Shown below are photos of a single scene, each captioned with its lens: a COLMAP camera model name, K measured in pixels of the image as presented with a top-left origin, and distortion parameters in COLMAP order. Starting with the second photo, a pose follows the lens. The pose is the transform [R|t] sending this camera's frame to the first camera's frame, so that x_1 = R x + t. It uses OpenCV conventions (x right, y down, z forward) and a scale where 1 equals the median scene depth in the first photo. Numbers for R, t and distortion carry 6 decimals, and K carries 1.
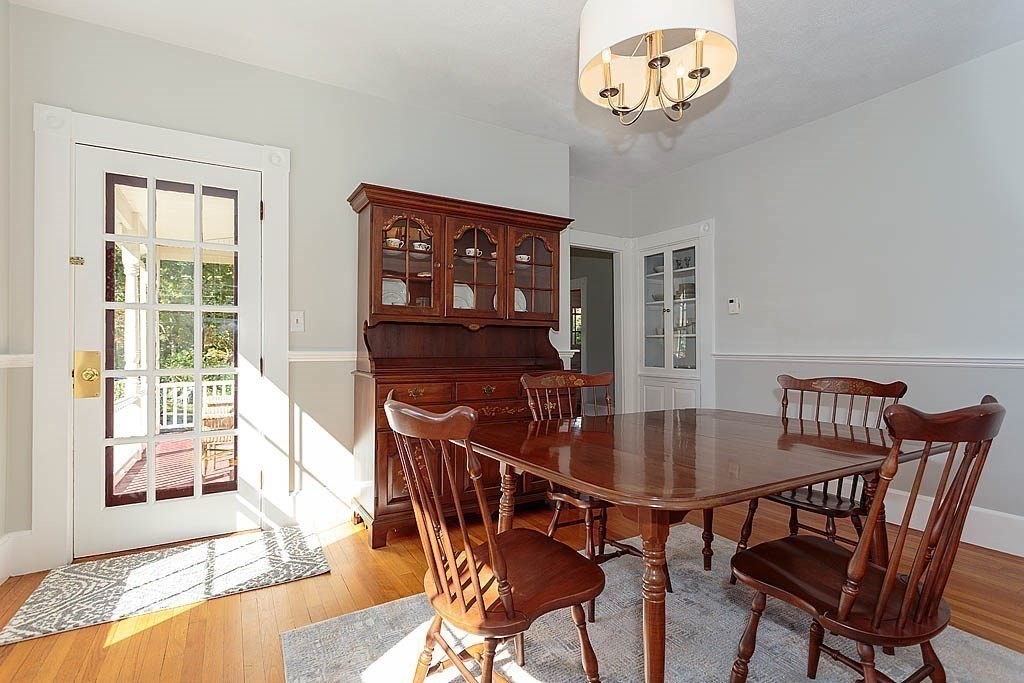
lens RADIAL K [[494.7, 0, 505.3], [0, 494.7, 340.2], [0, 0, 1]] dist [0.000756, 0.001160]
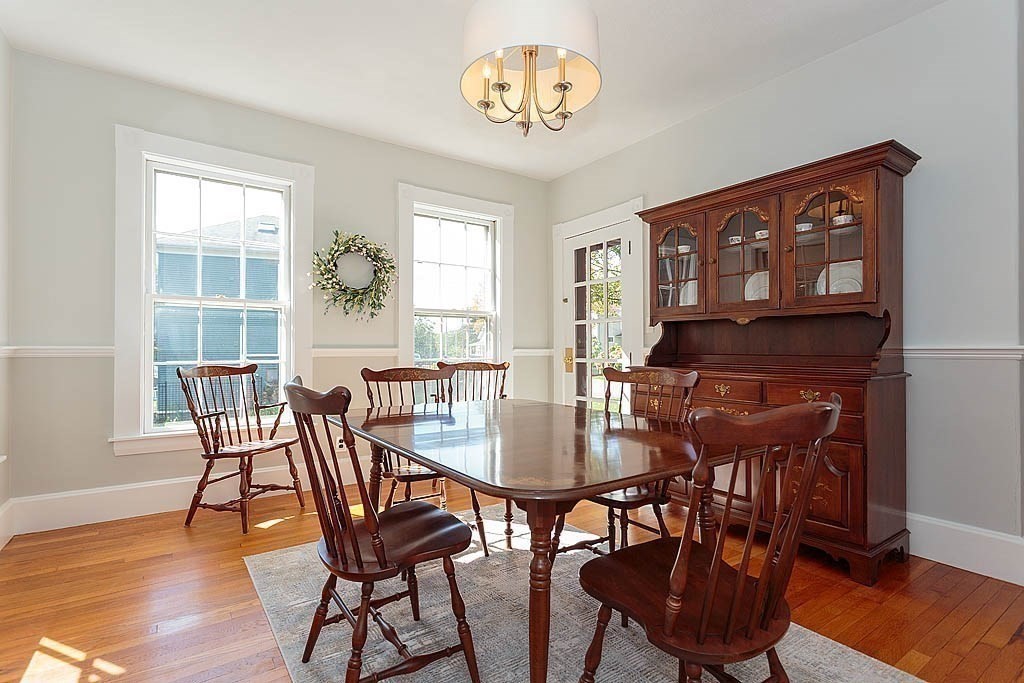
lens RADIAL K [[494.7, 0, 509.0], [0, 494.7, 349.1], [0, 0, 1]] dist [0.000756, 0.001160]
pose [[0.066171, 0.002140, -0.997806, 0.834122], [0.021539, 0.999762, 0.003572, 0.013145], [0.997576, -0.021728, 0.066110, 0.520575]]
